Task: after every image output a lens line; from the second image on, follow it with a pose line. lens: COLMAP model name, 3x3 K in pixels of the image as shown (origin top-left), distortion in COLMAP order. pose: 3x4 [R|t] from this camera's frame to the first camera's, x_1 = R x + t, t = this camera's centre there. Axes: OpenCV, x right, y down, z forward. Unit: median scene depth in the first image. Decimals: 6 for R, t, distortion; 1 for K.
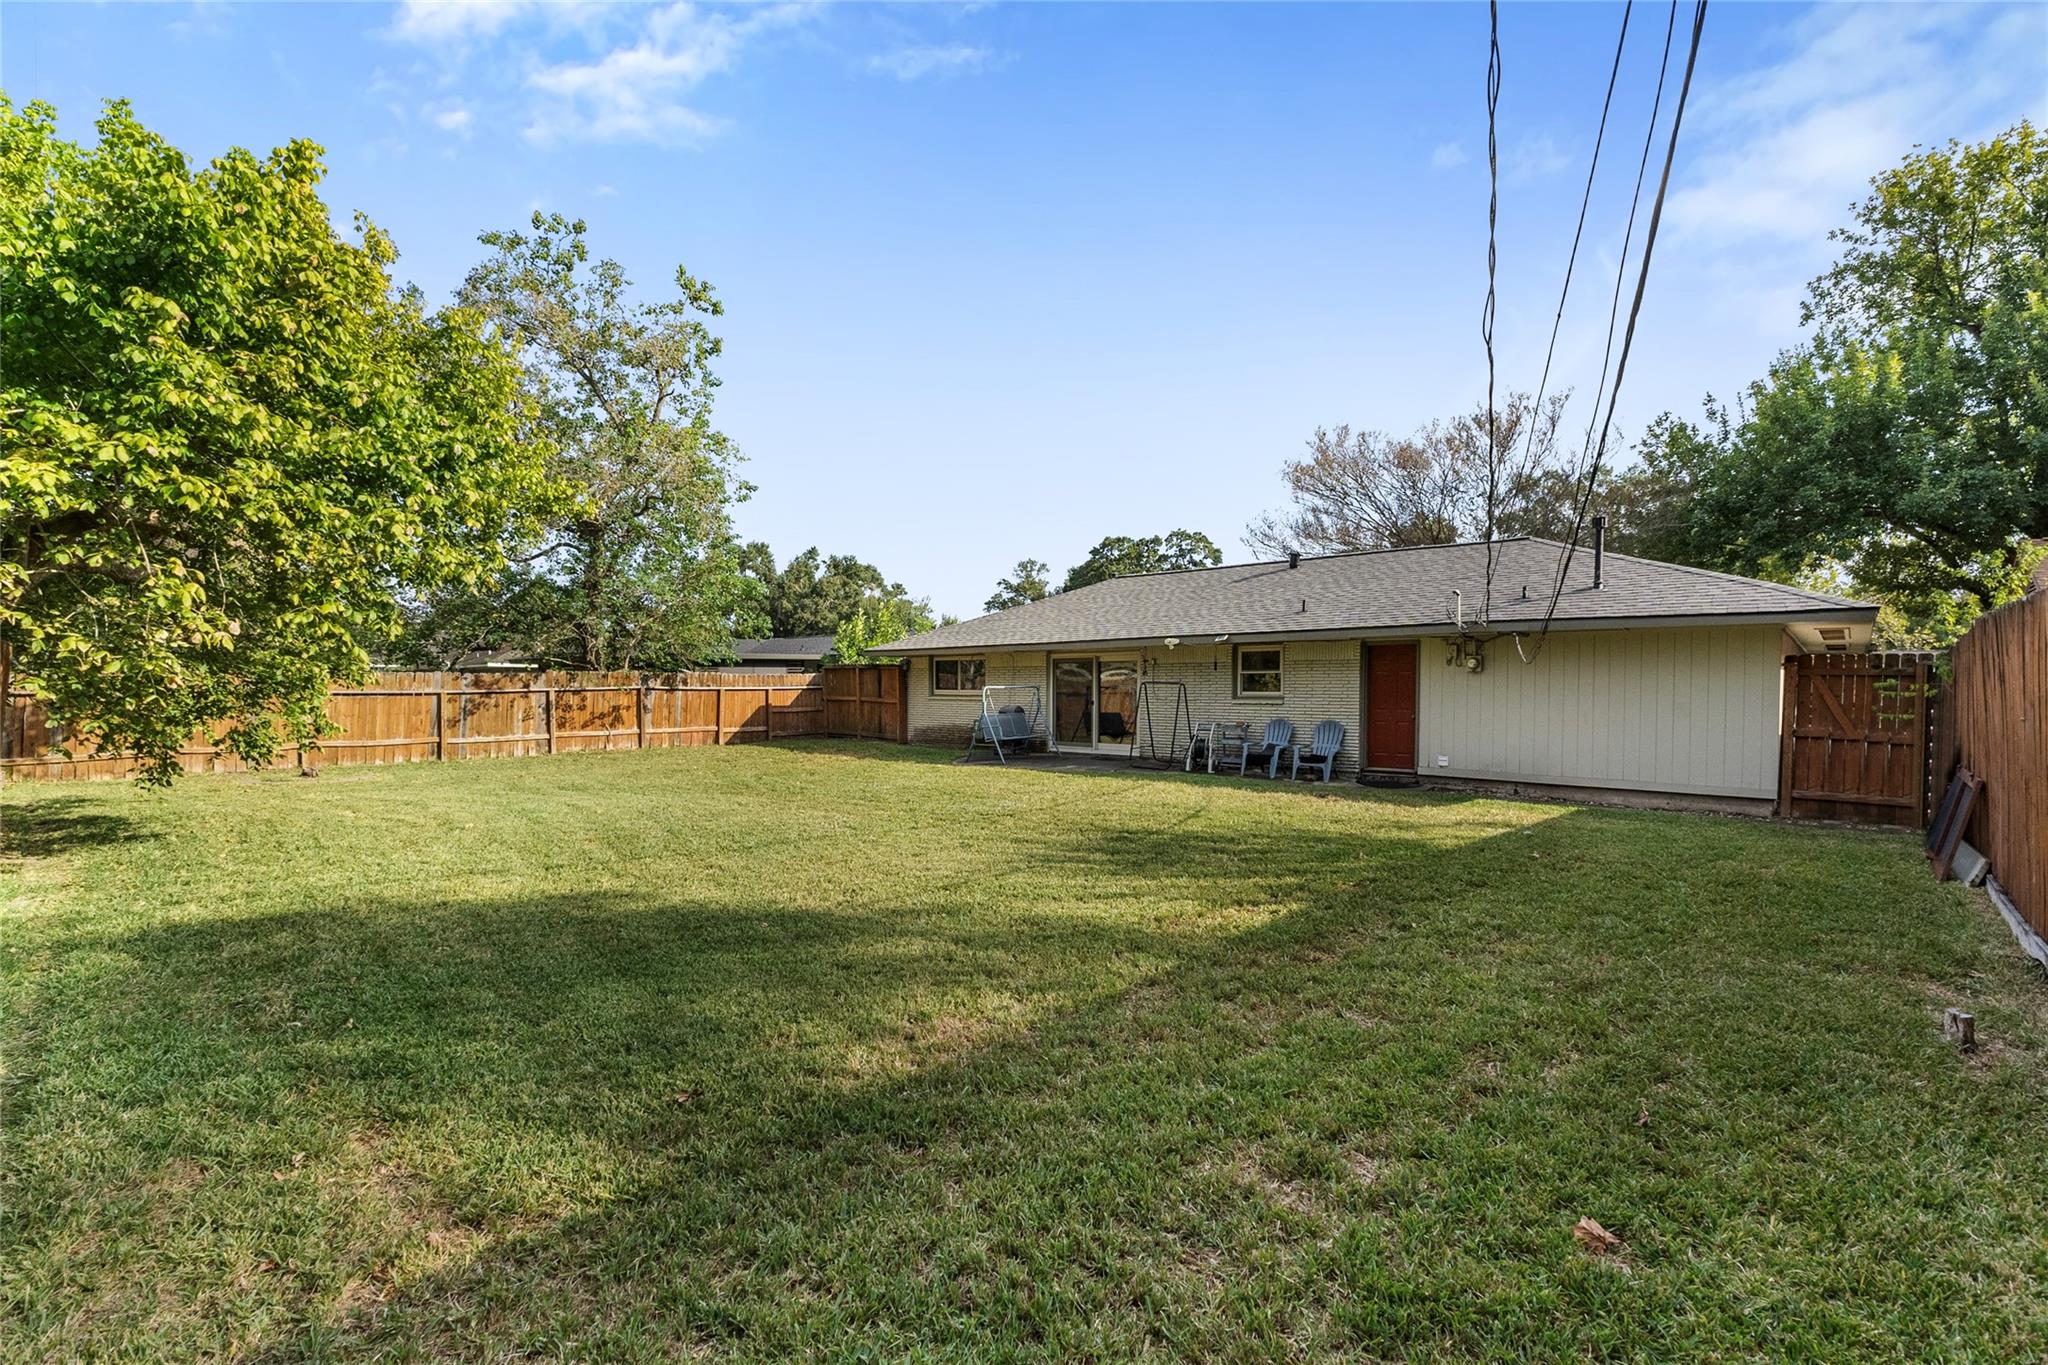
lens RADIAL K [[890.0, 0, 1024.5], [0, 890.0, 688.0], [0, 0, 1]] dist [-0.013056, -0.000069]
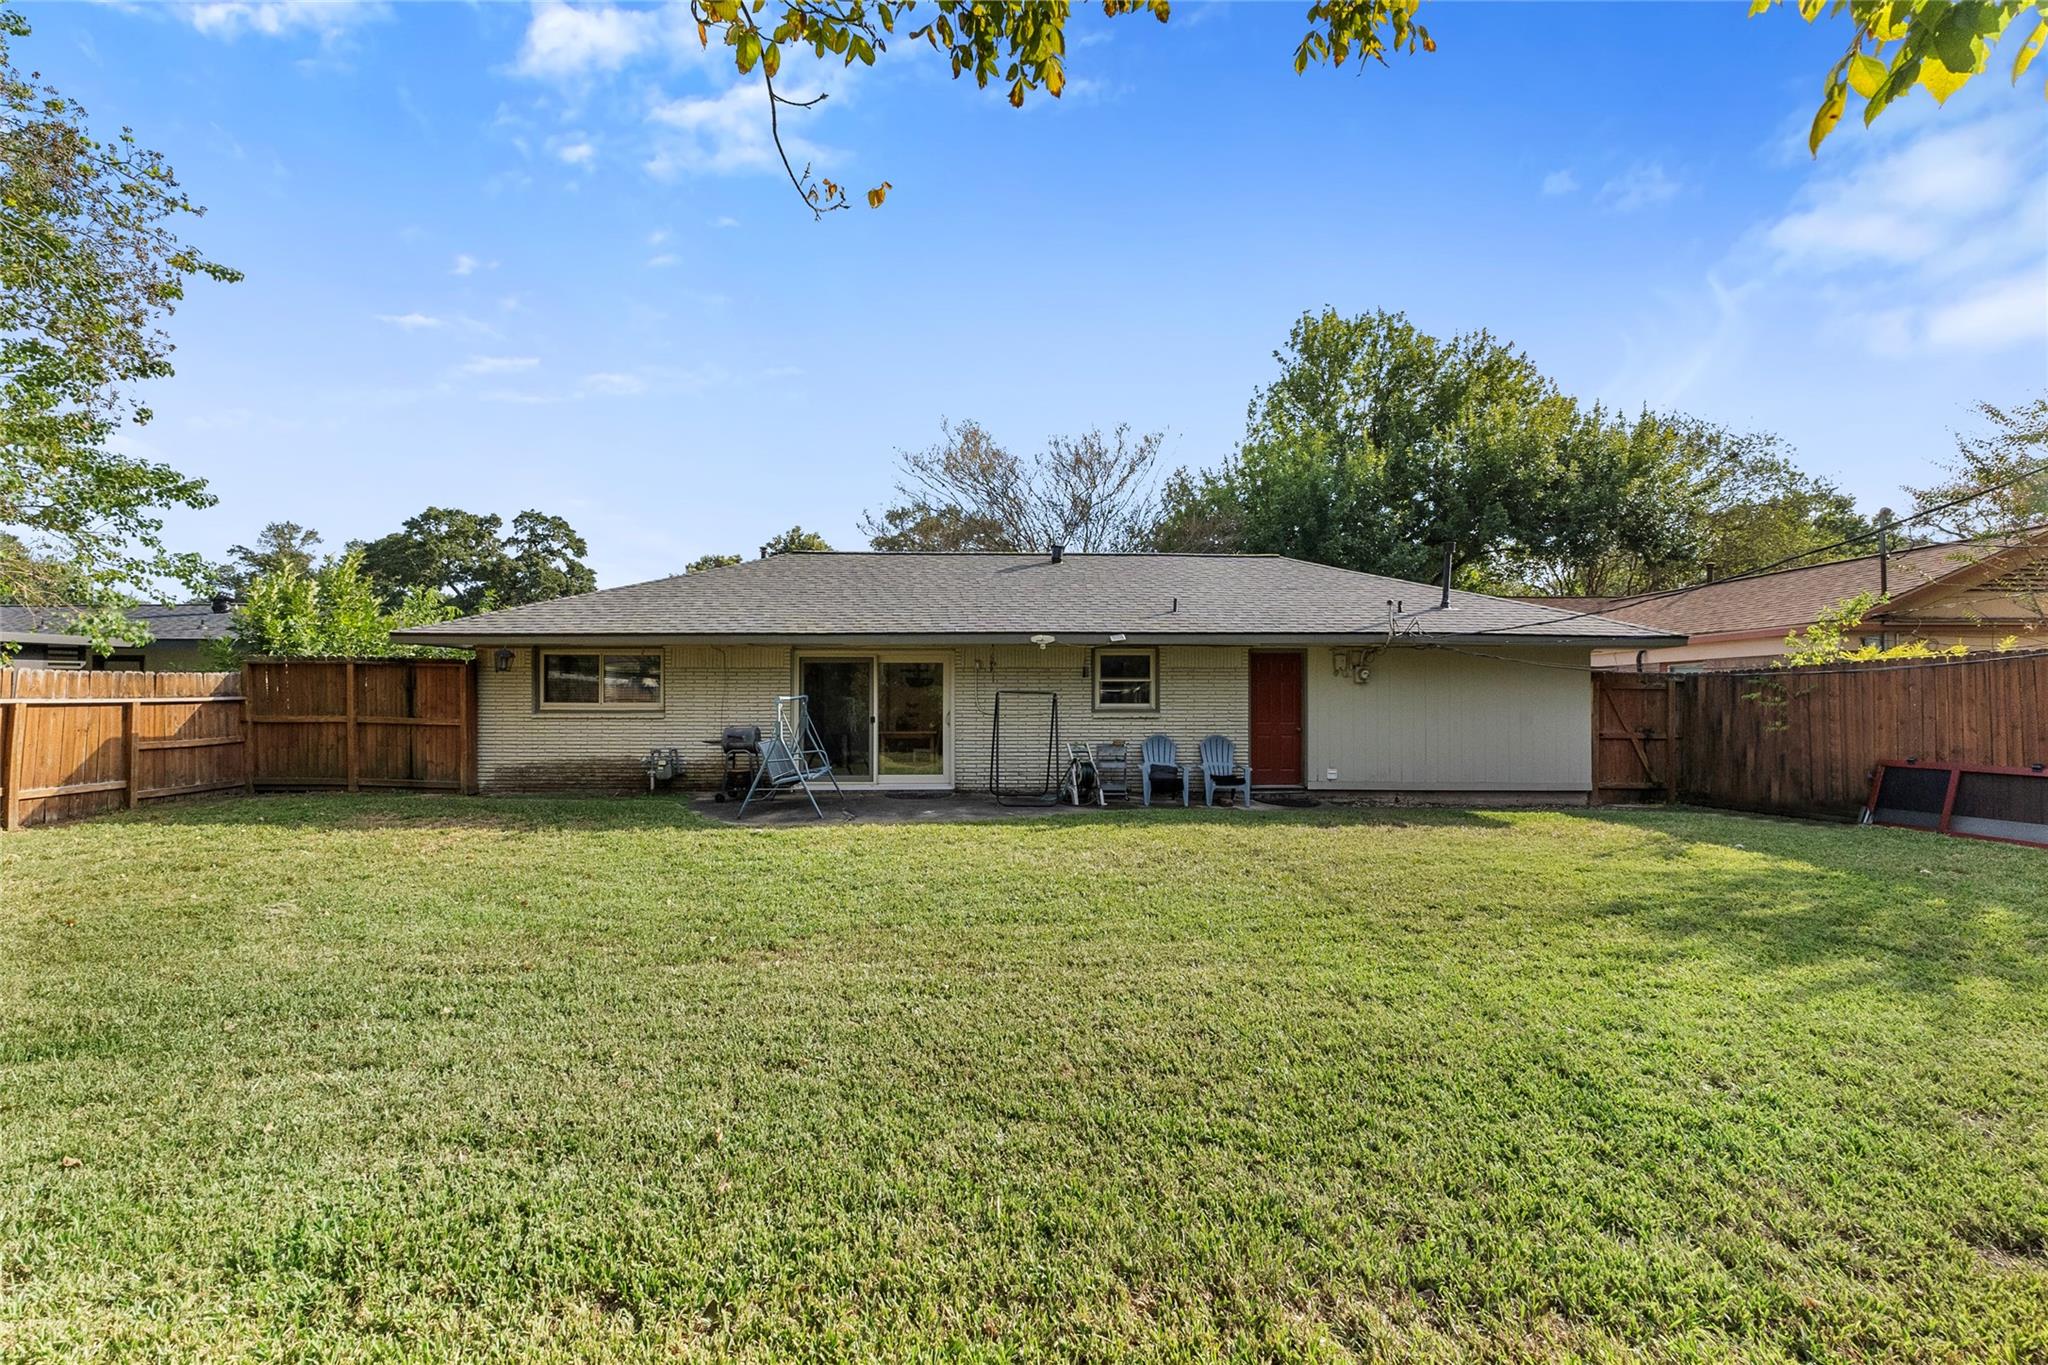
lens RADIAL K [[890.0, 0, 1024.5], [0, 890.0, 688.0], [0, 0, 1]] dist [-0.013056, -0.000069]
pose [[0.720547, 0.008398, 0.693355, -0.323064], [0.000919, 0.999914, -0.013066, 0.000192], [-0.693405, 0.010052, 0.720478, 0.380557]]
